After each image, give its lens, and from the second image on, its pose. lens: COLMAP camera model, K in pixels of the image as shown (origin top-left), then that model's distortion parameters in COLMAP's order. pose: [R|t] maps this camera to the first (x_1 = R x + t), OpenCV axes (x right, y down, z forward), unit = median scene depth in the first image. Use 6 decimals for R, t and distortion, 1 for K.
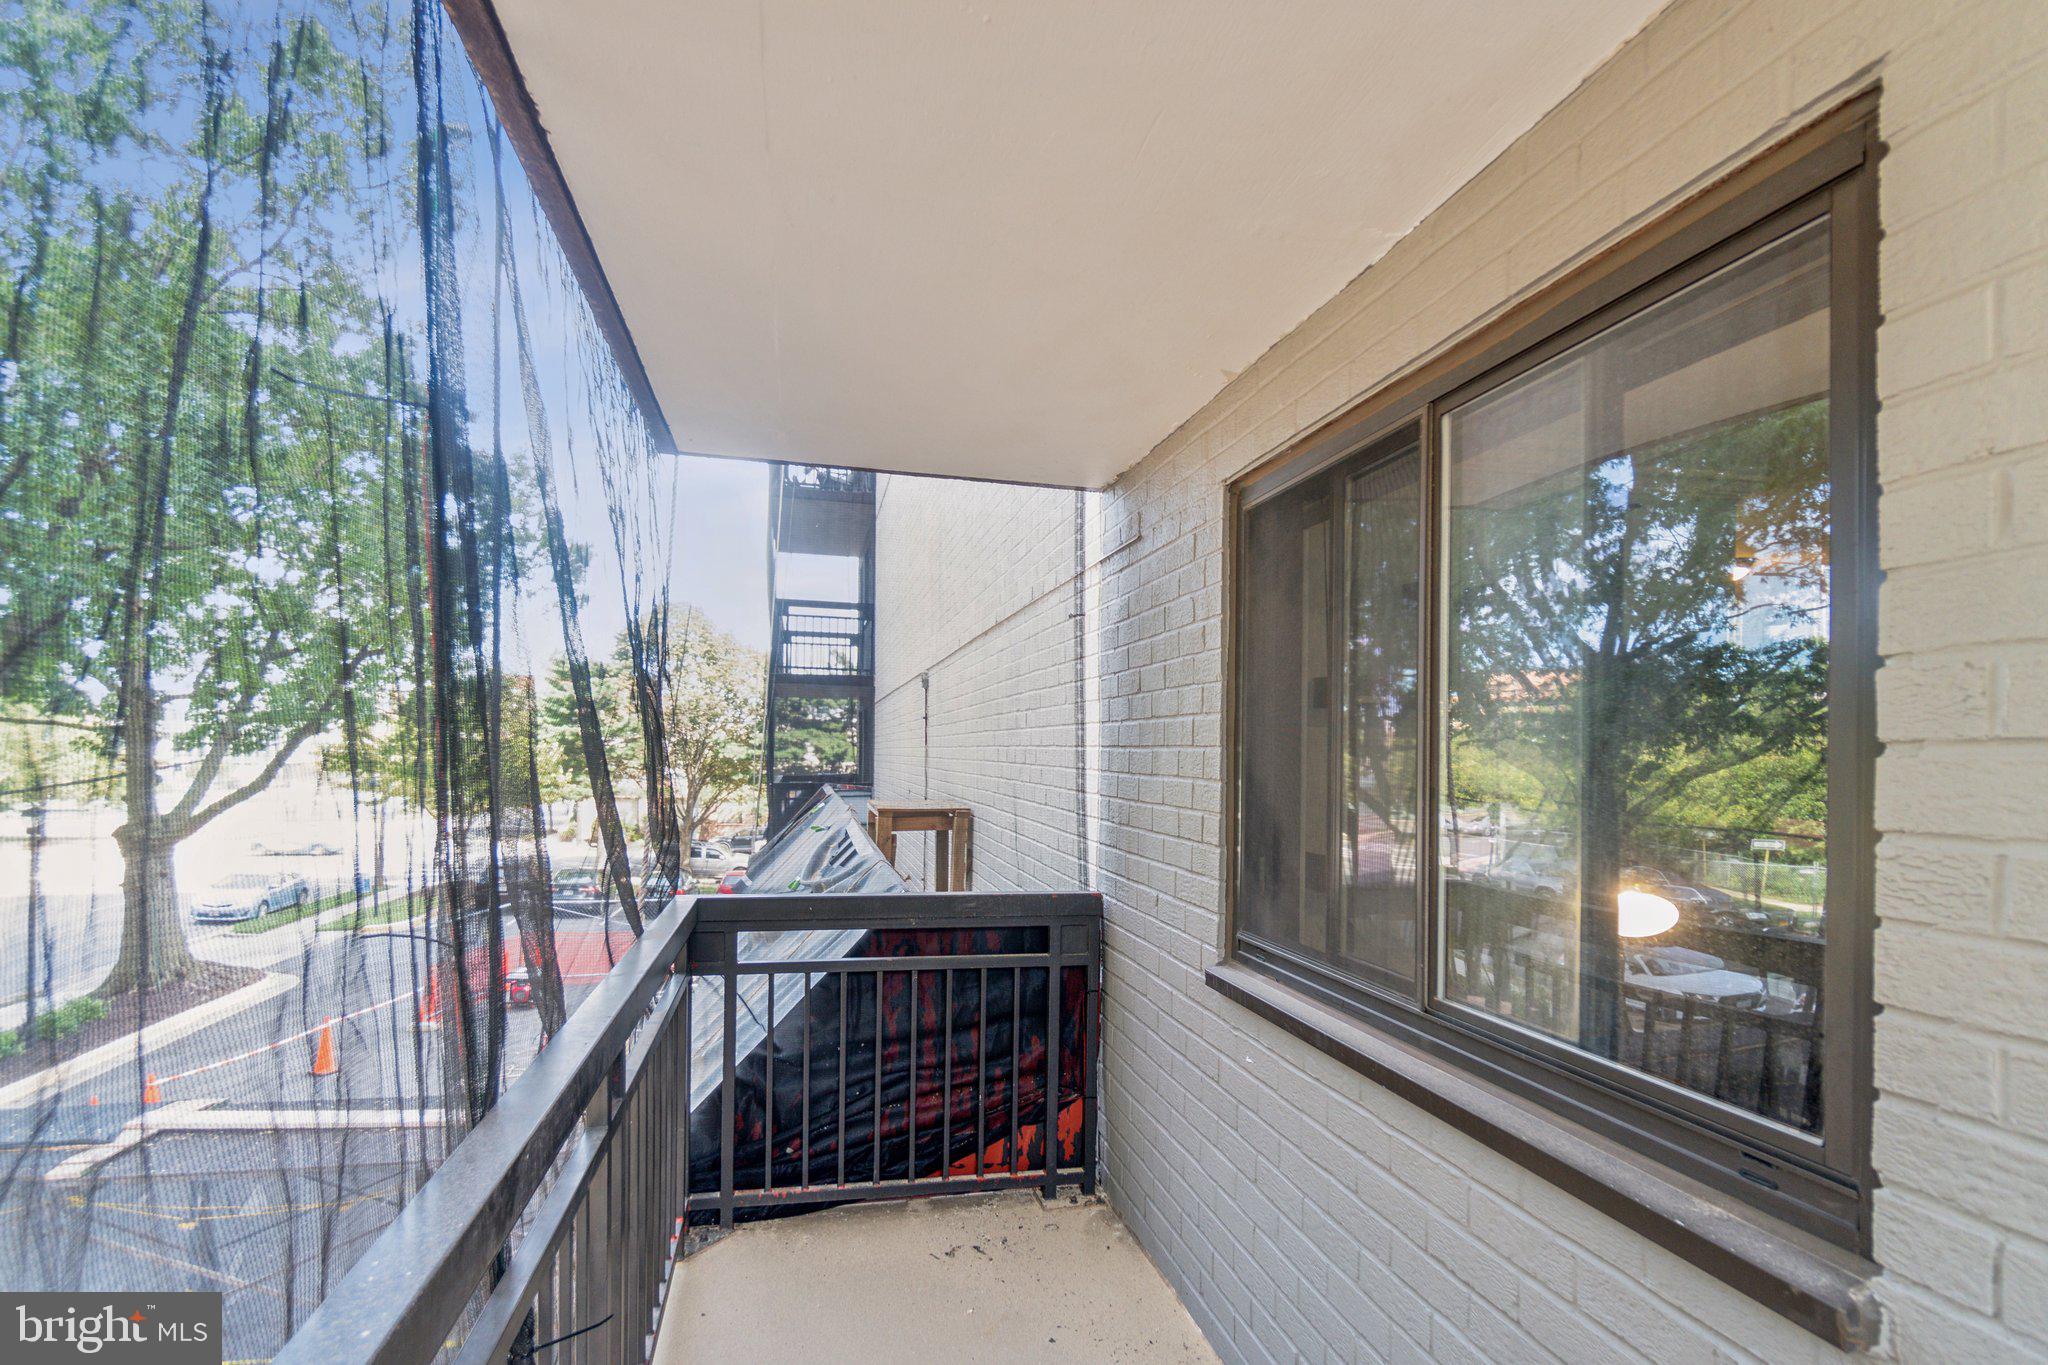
lens RADIAL K [[958.7, 0, 1023.5], [0, 958.7, 752.6], [0, 0, 1]] dist [-0.001592, 0.000048]
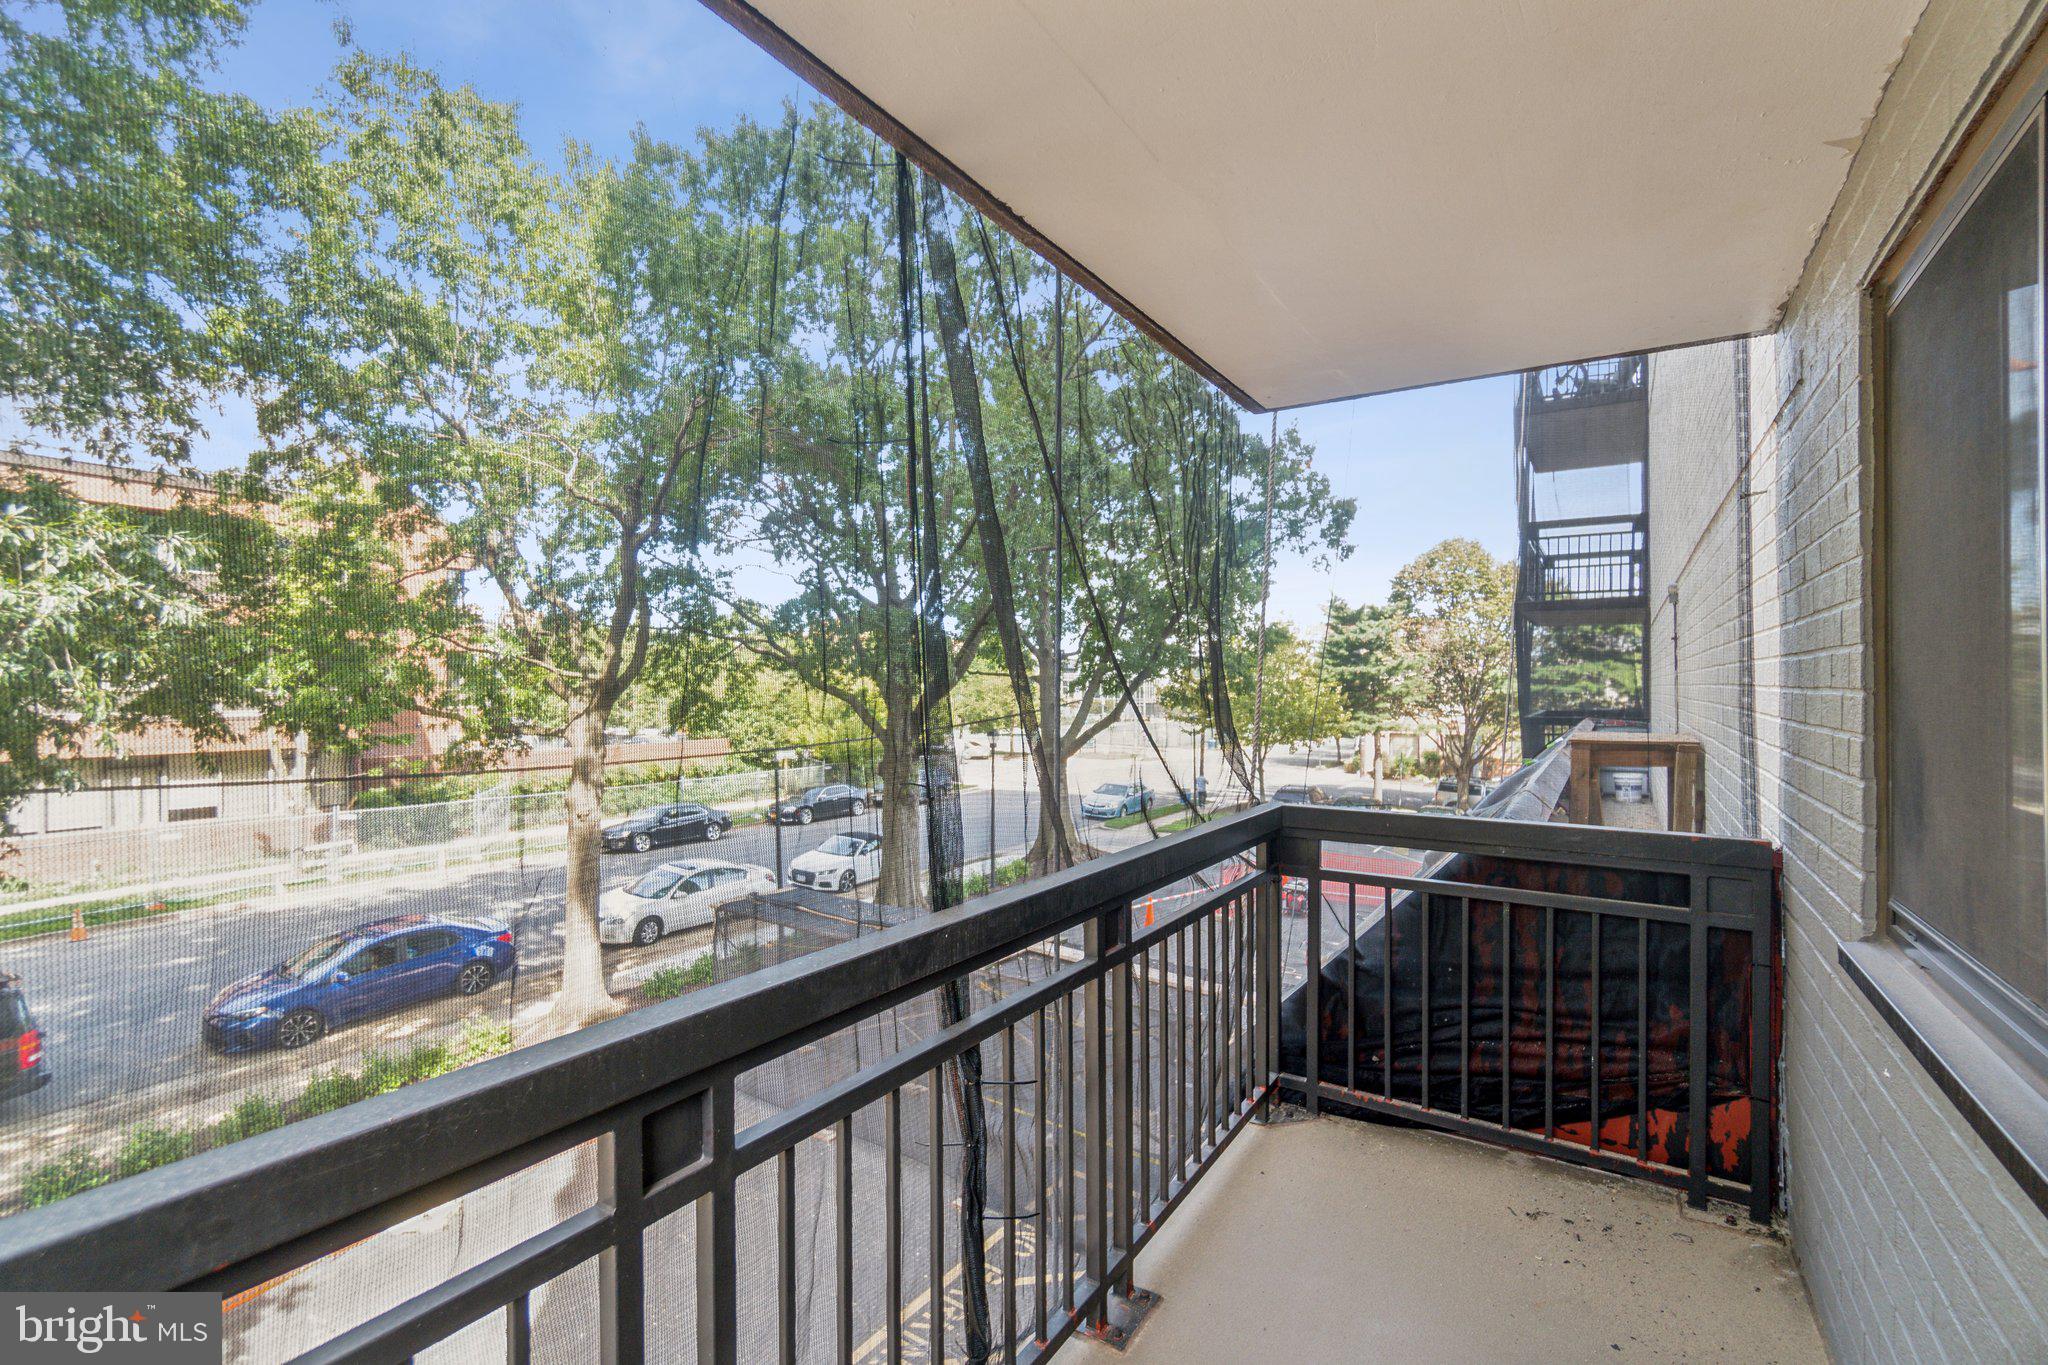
lens RADIAL K [[922.1, 0, 1024.0], [0, 922.1, 682.5], [0, 0, 1]] dist [0.000746, 0.000401]
pose [[0.700455, -0.020643, -0.713398, 0.196507], [0.014026, 0.999787, -0.015158, 0.019207], [0.713559, 0.000611, 0.700595, 0.034066]]
